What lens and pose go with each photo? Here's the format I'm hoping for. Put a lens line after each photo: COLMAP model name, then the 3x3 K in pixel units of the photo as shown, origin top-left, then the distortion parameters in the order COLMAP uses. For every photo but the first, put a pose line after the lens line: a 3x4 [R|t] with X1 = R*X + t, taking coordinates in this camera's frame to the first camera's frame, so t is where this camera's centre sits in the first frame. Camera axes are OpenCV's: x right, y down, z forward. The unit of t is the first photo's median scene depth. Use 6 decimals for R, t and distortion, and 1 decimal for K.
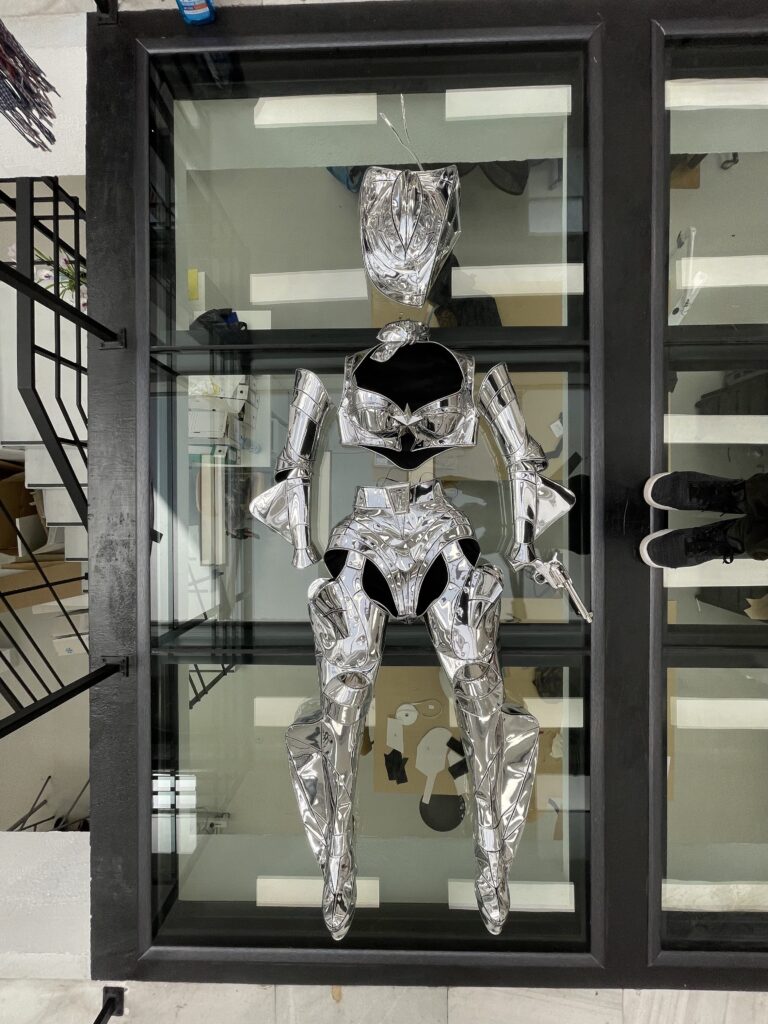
lens RADIAL K [[408.7, 0, 387.1], [0, 408.7, 518.7], [0, 0, 1]] dist [0.019968, -0.000097]
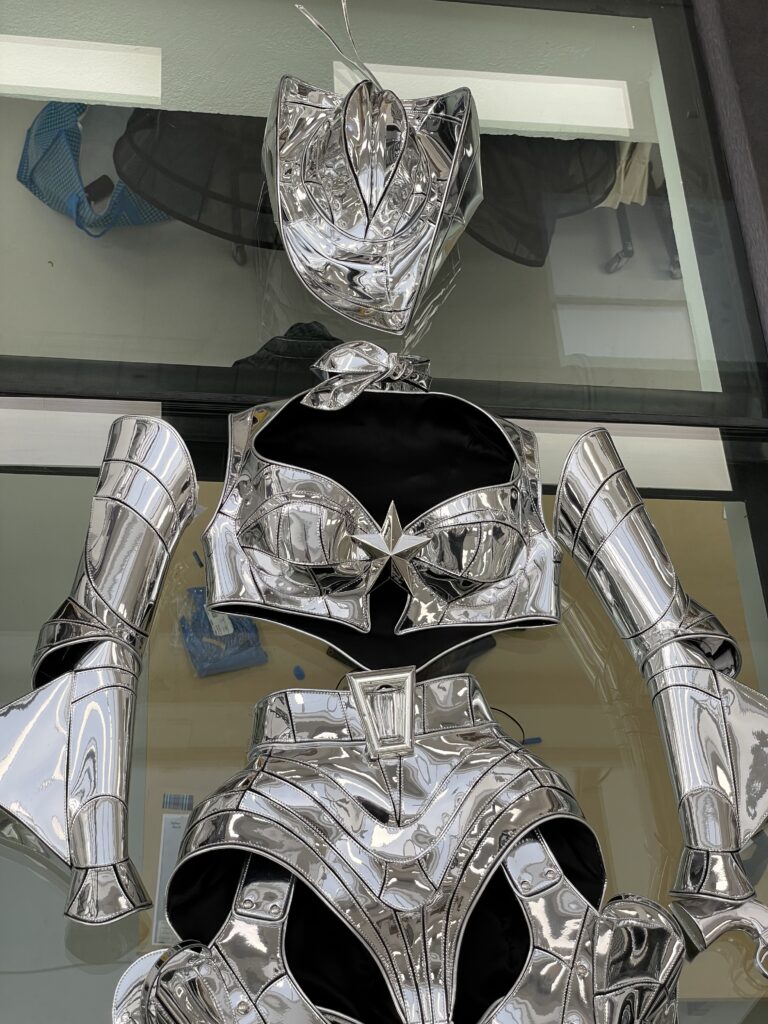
lens RADIAL K [[1580.6, 0, 384.0], [0, 1580.6, 512.0], [0, 0, 1]] dist [0.000727, 0.018866]
pose [[0.982760, 0.051406, 0.177594, -0.230888], [0.048102, 0.856393, -0.514078, 0.519435], [-0.178517, 0.513758, 0.839157, -0.302348]]
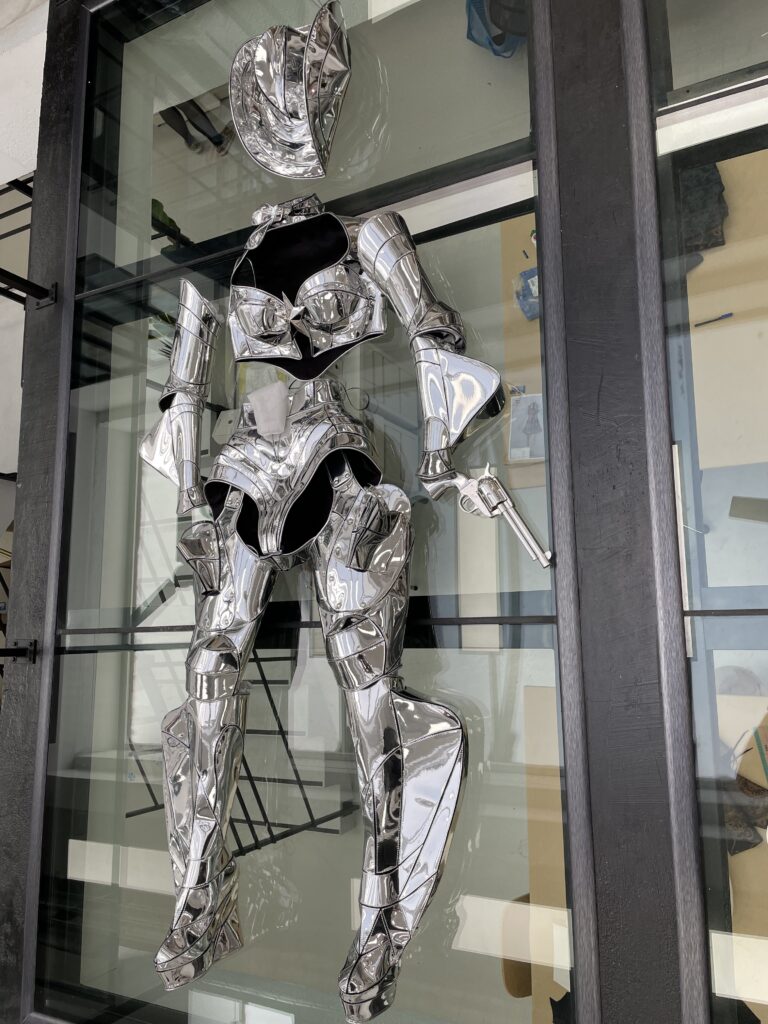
lens RADIAL K [[753.7, 0, 382.5], [0, 753.7, 521.9], [0, 0, 1]] dist [0.110532, -0.088152]
pose [[0.896429, -0.071918, -0.437313, 0.809779], [0.002429, 0.987528, -0.157423, 0.377560], [0.443181, 0.140057, 0.885424, -0.148504]]
